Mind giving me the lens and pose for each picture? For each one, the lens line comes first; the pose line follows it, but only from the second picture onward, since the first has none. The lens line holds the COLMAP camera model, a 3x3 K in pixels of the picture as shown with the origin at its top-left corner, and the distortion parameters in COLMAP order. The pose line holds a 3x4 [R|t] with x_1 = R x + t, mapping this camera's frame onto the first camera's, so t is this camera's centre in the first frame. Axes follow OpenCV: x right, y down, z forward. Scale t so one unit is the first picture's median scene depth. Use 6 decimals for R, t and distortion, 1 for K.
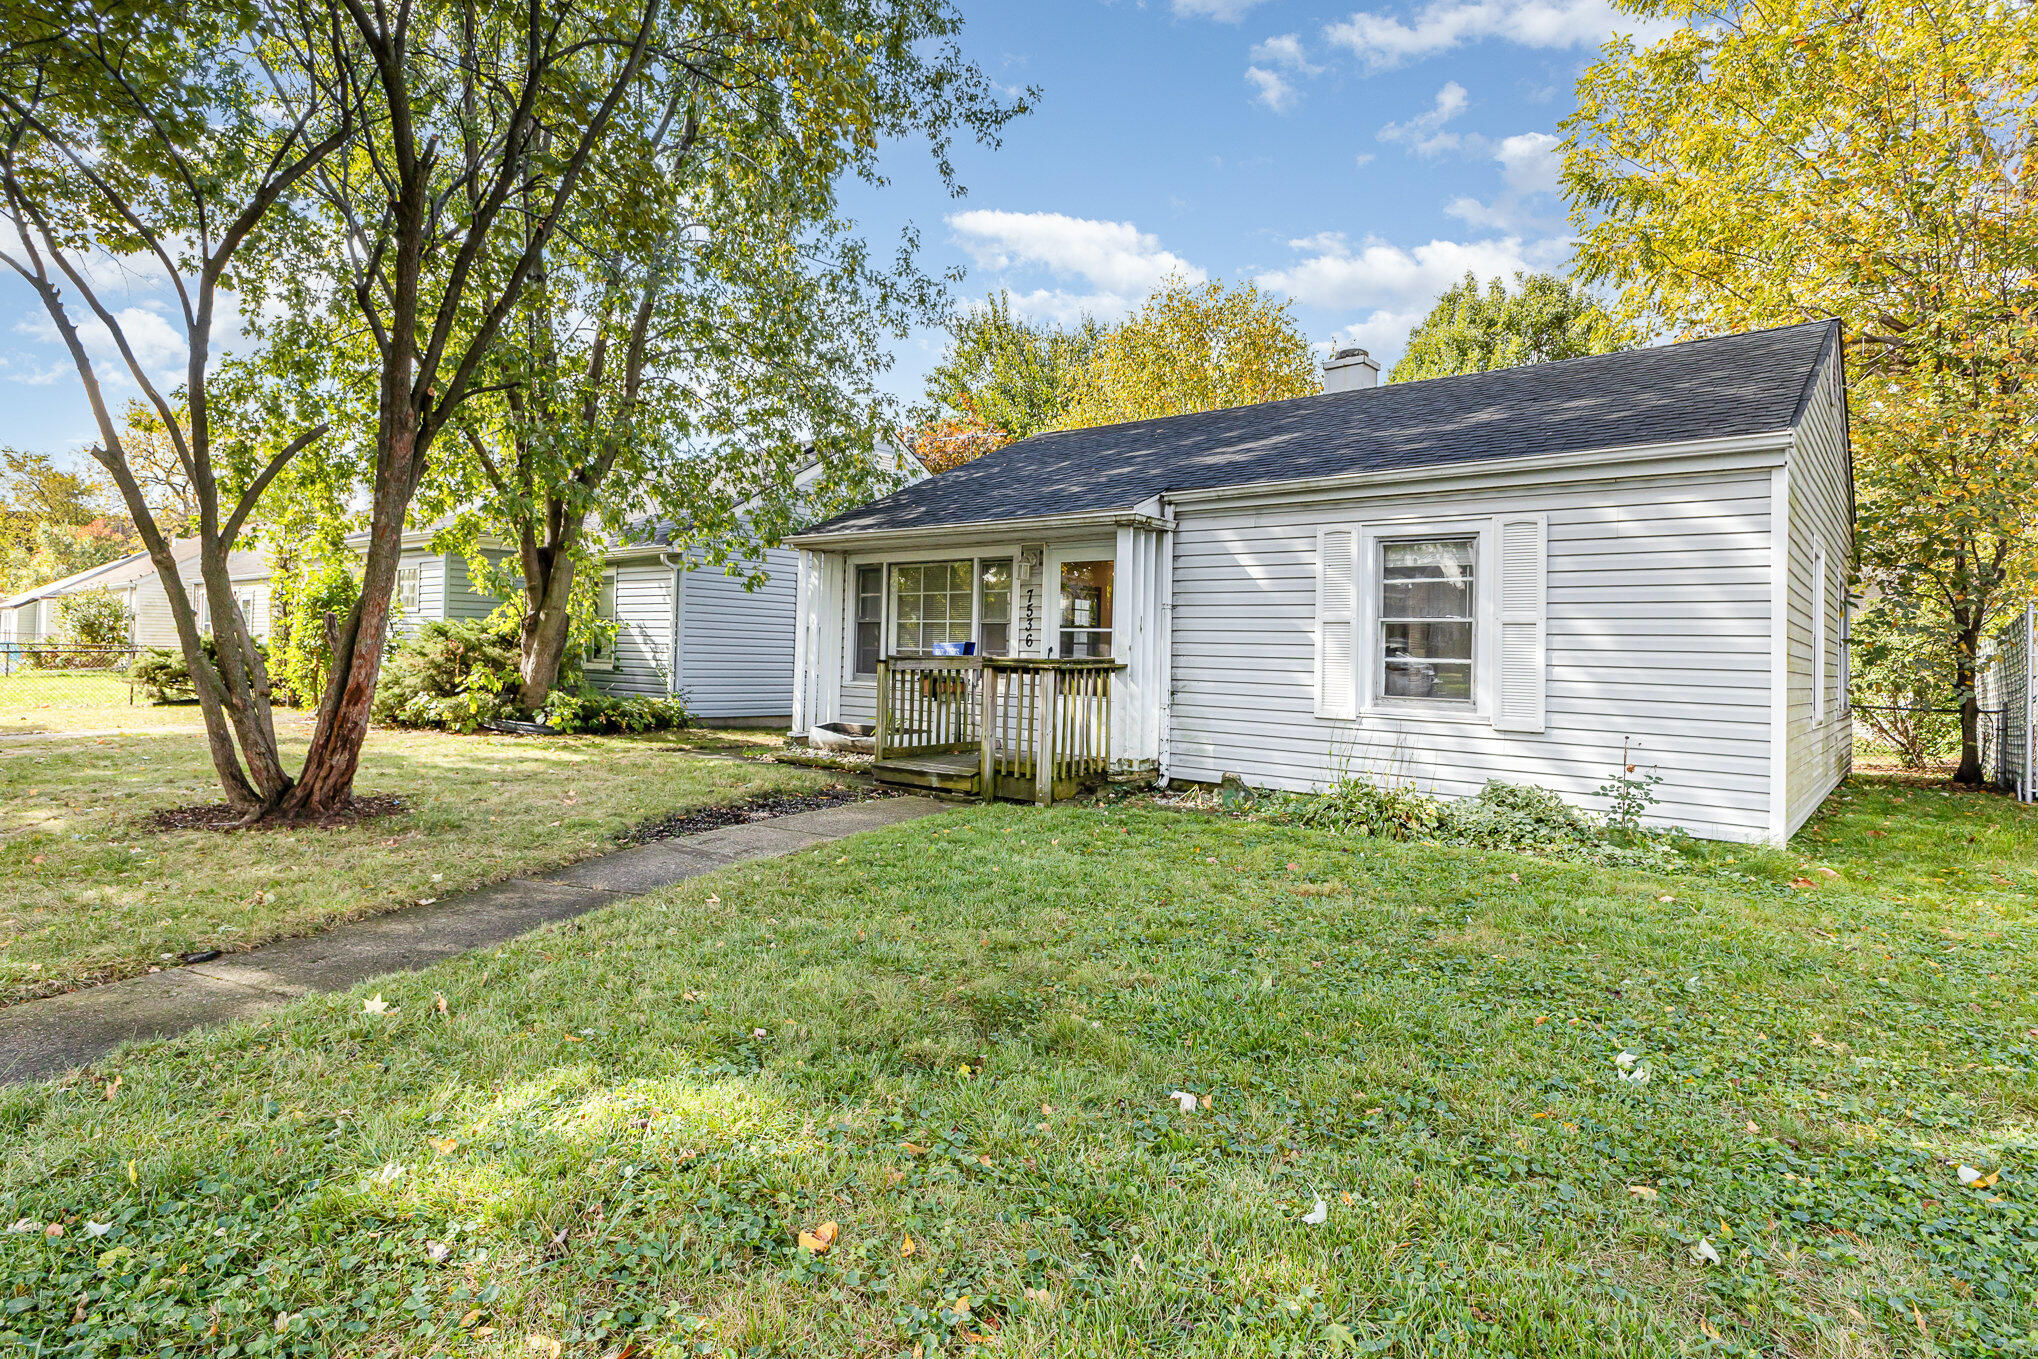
lens RADIAL K [[1074.3, 0, 980.2], [0, 1074.3, 626.8], [0, 0, 1]] dist [0.000649, -0.000288]
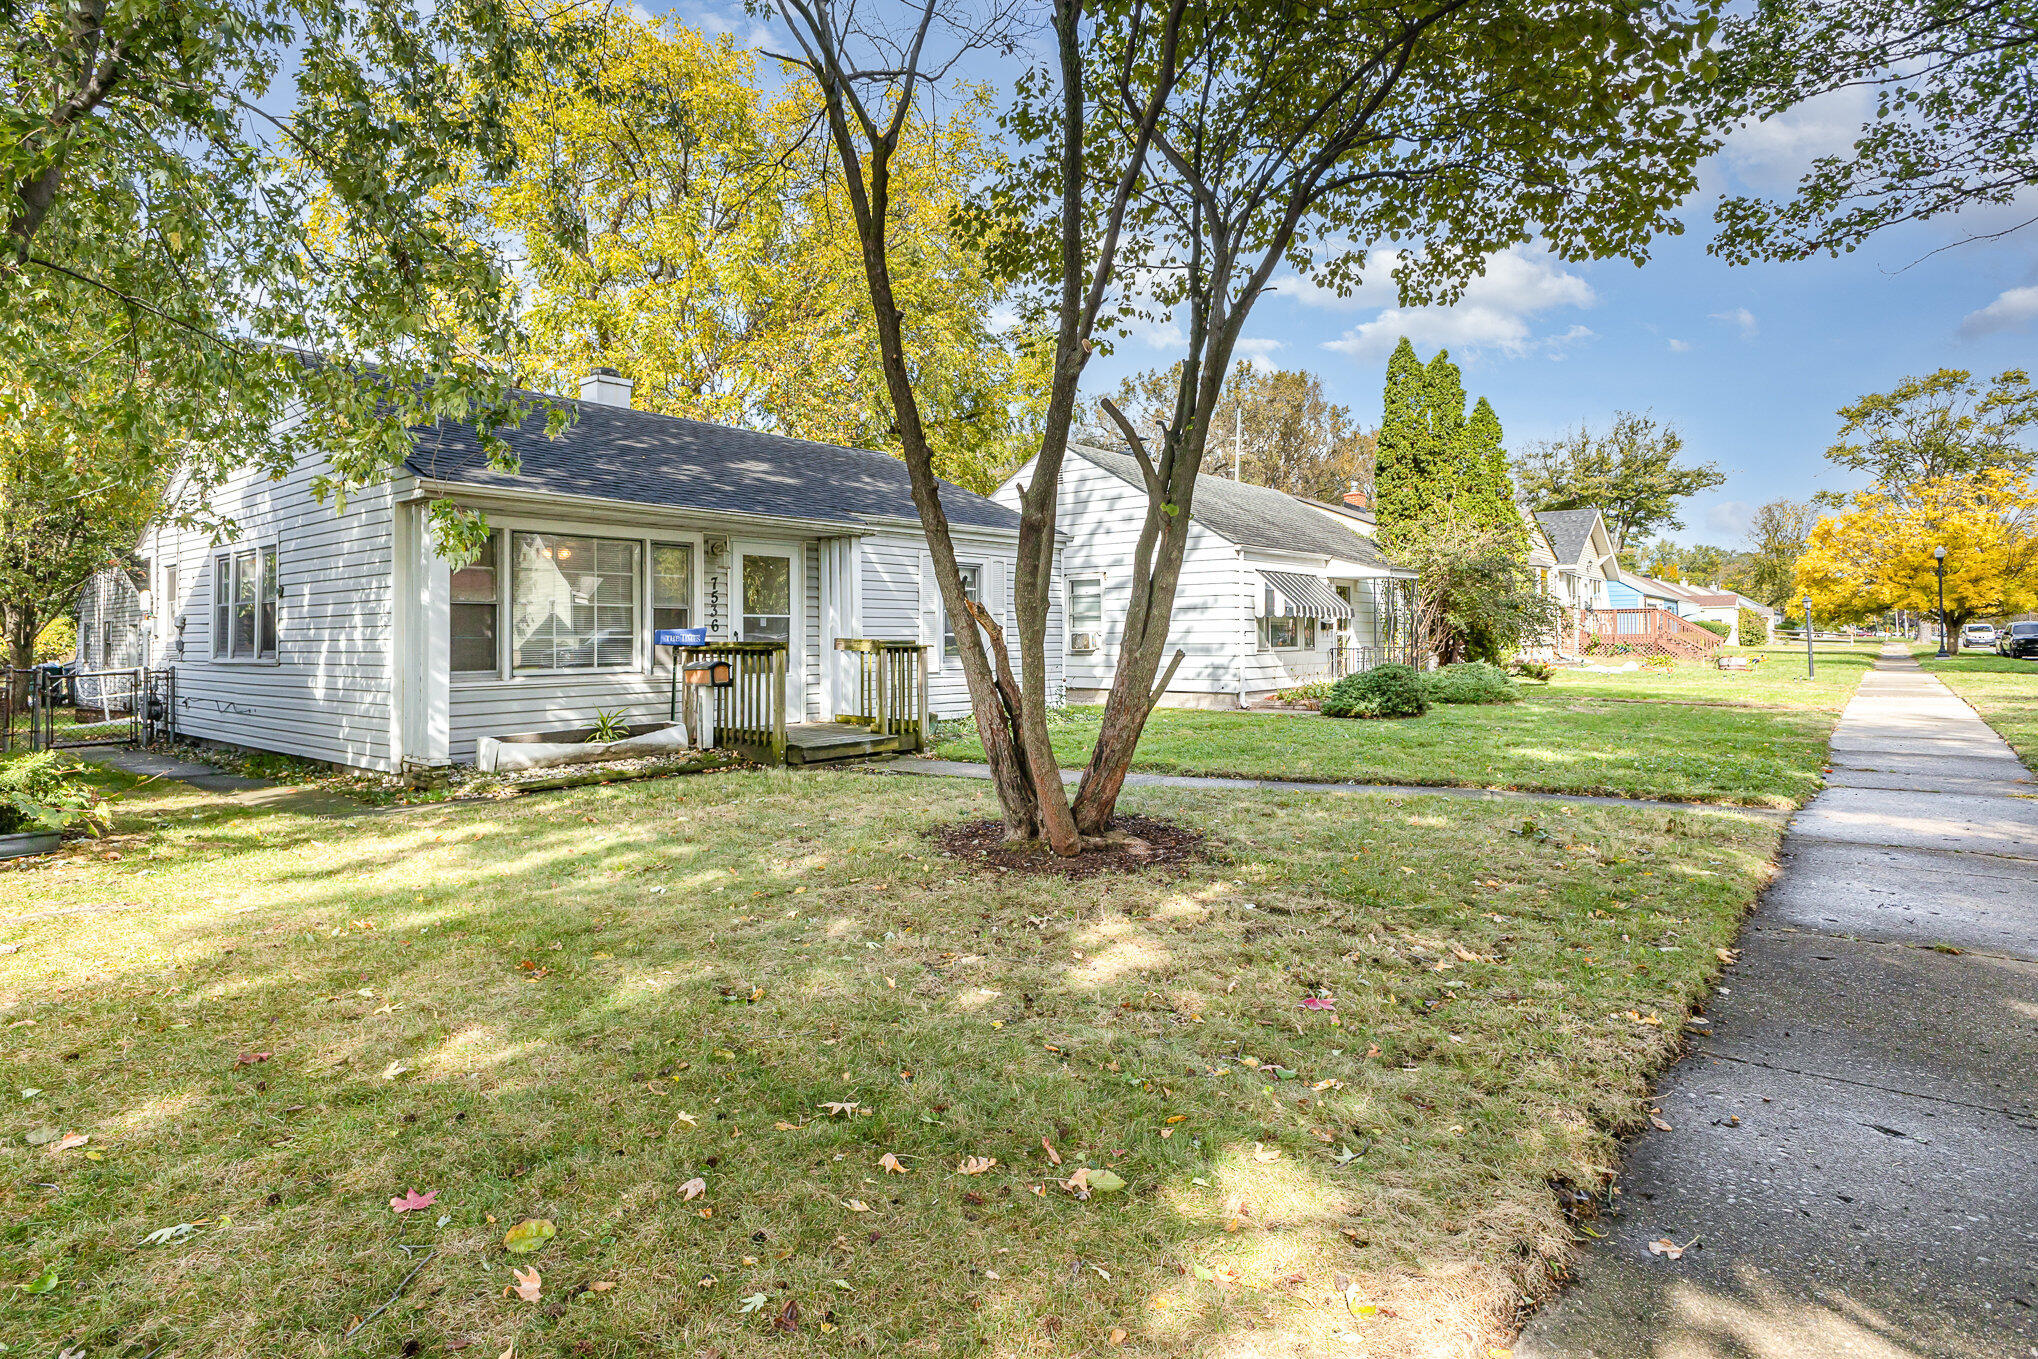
lens RADIAL K [[1074.3, 0, 980.2], [0, 1074.3, 626.8], [0, 0, 1]] dist [0.000649, -0.000288]
pose [[-0.018137, -0.019551, 0.999644, -1.255865], [-0.021611, 0.999583, 0.019158, -0.014340], [-0.999602, -0.021256, -0.018552, 0.932487]]
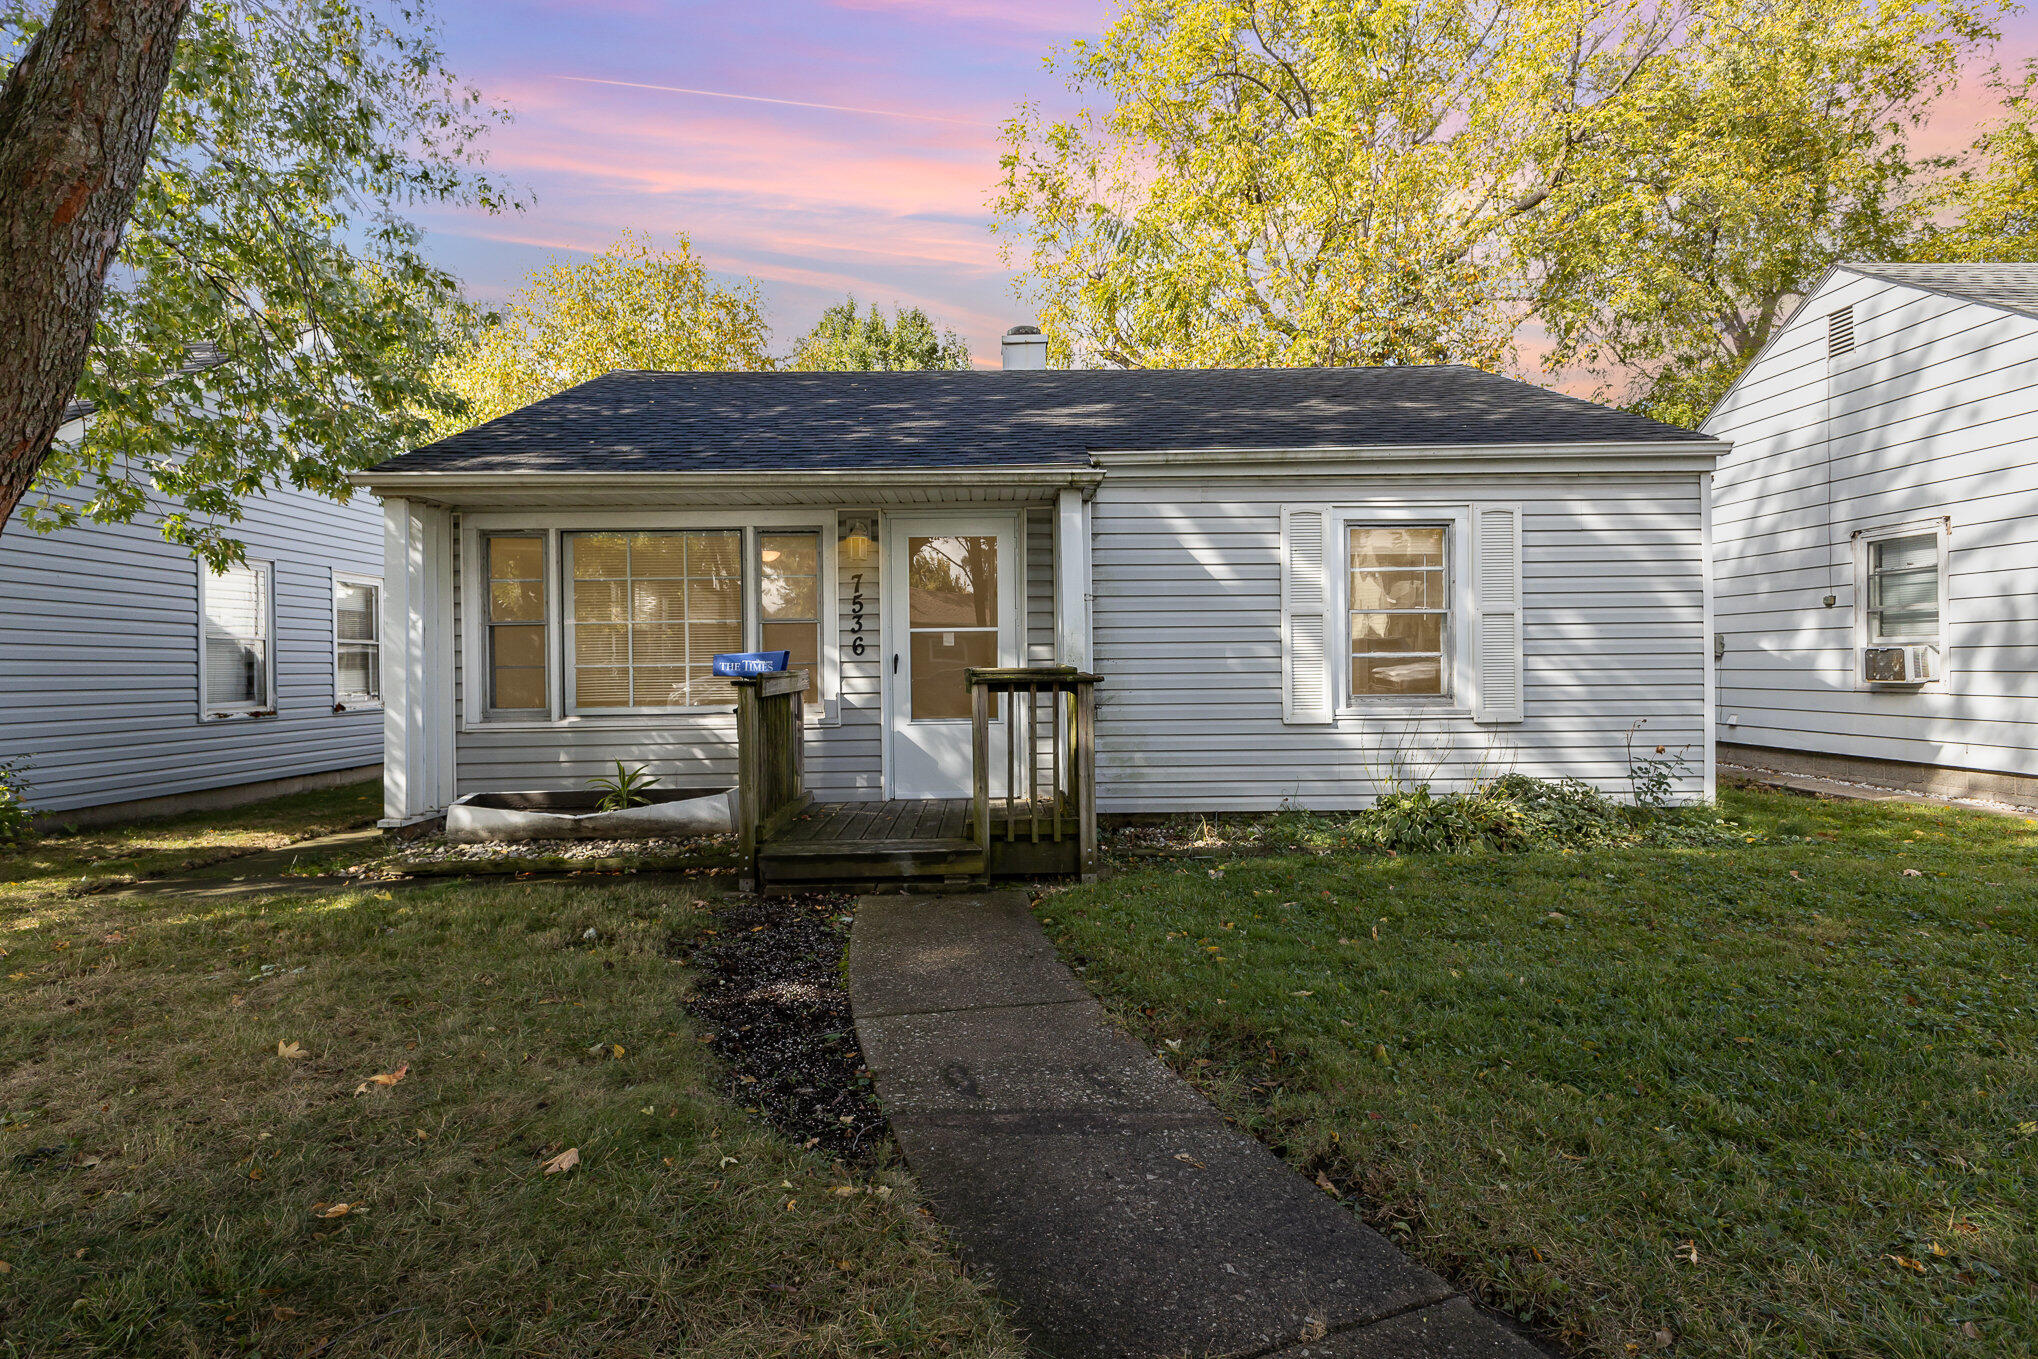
lens RADIAL K [[1026.2, 0, 1013.6], [0, 1026.2, 673.1], [0, 0, 1]] dist [0.012711, -0.001088]
pose [[0.739866, -0.039837, 0.671574, -0.413671], [0.014858, 0.998969, 0.042889, 0.003838], [-0.672590, -0.021754, 0.739695, 0.526731]]
